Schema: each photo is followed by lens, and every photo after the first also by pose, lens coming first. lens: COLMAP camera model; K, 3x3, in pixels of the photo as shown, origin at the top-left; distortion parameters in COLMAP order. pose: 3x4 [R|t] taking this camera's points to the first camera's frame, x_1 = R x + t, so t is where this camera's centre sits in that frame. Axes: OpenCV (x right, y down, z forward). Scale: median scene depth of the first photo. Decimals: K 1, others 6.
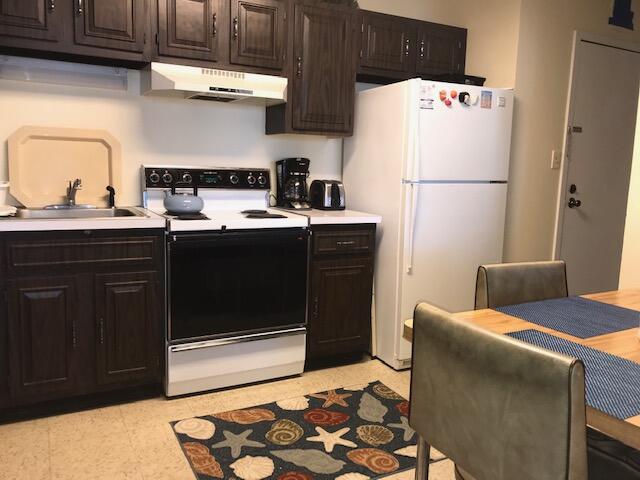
lens RADIAL K [[530.5, 0, 316.8], [0, 530.5, 243.7], [0, 0, 1]] dist [0.033543, -0.037529]
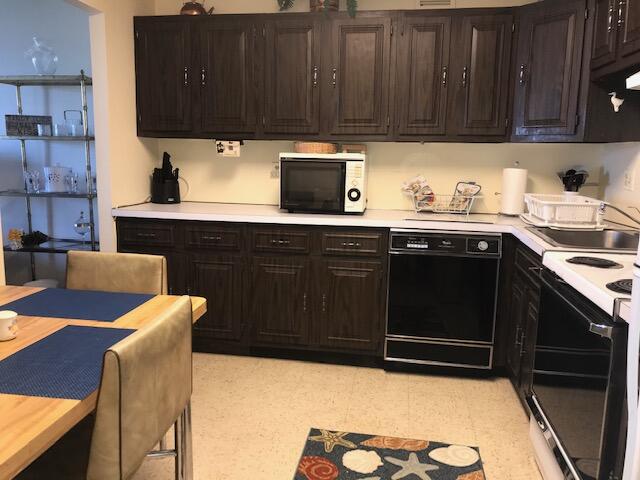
lens RADIAL K [[530.5, 0, 323.8], [0, 530.5, 237.0], [0, 0, 1]] dist [0.033543, -0.037529]
pose [[-0.615961, 0.074133, -0.784281, 0.713382], [-0.146868, 0.967301, 0.206780, -0.224659], [0.773965, 0.242555, -0.584932, 1.396387]]
